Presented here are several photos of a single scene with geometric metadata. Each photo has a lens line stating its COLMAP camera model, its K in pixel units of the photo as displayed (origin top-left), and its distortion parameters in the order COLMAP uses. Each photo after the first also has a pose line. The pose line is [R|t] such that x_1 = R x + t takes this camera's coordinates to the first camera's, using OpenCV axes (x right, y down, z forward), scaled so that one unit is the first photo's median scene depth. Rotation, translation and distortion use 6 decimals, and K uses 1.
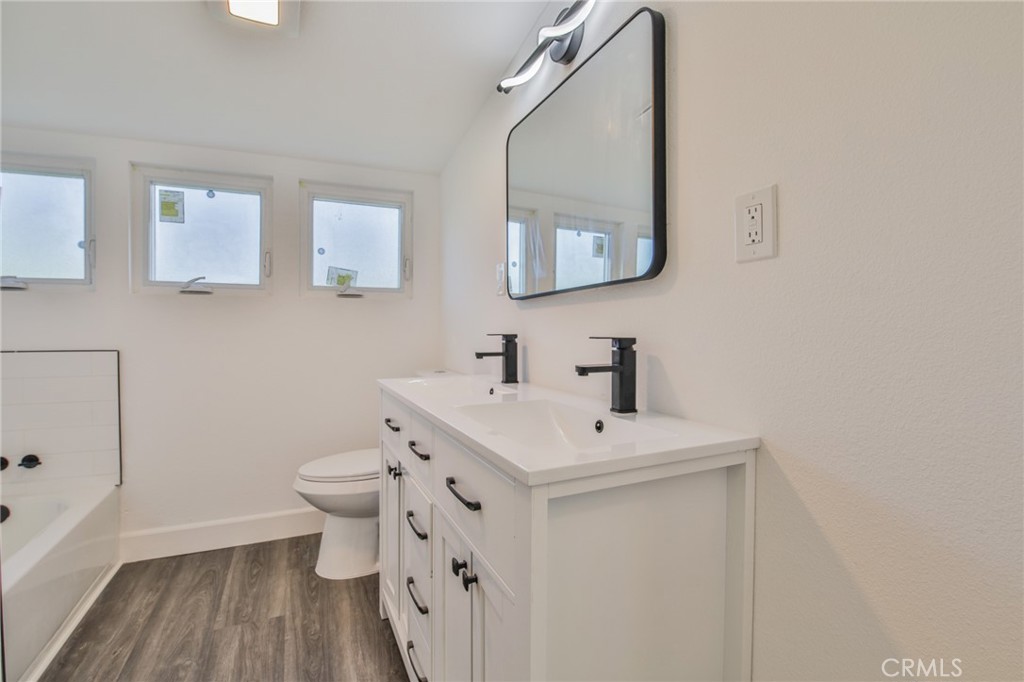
lens RADIAL K [[459.1, 0, 511.5], [0, 459.1, 336.1], [0, 0, 1]] dist [-0.004676, -0.011115]
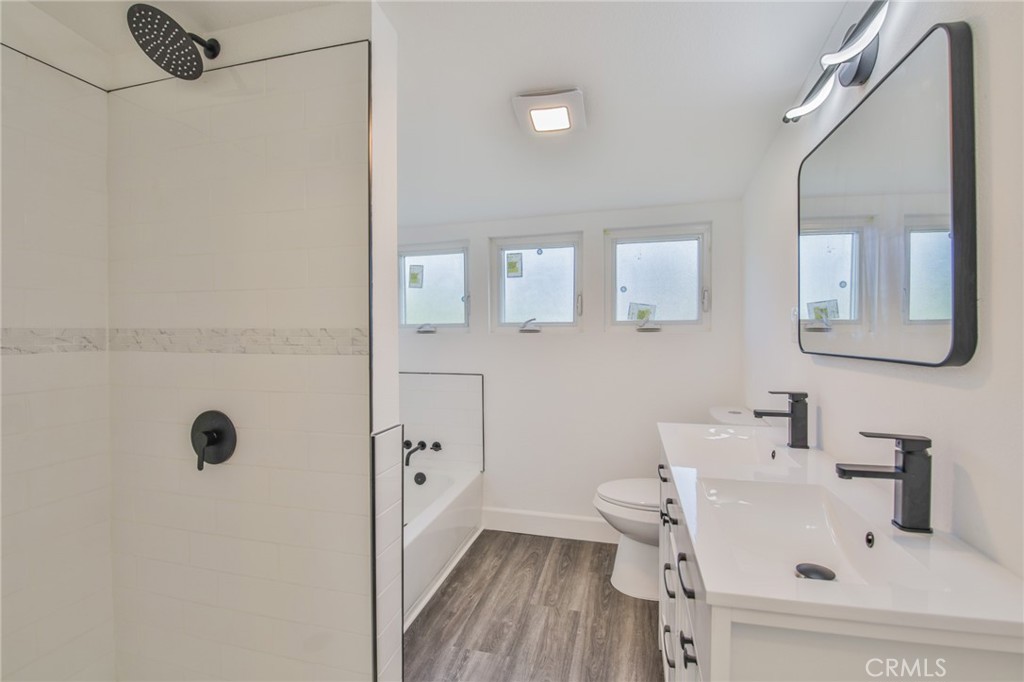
lens RADIAL K [[465.4, 0, 513.9], [0, 465.4, 335.6], [0, 0, 1]] dist [-0.003377, -0.010274]
pose [[0.772007, 0.003077, -0.635607, 0.117460], [-0.003281, 0.999994, 0.000855, -0.093693], [0.635606, 0.001425, 0.772012, -0.038623]]
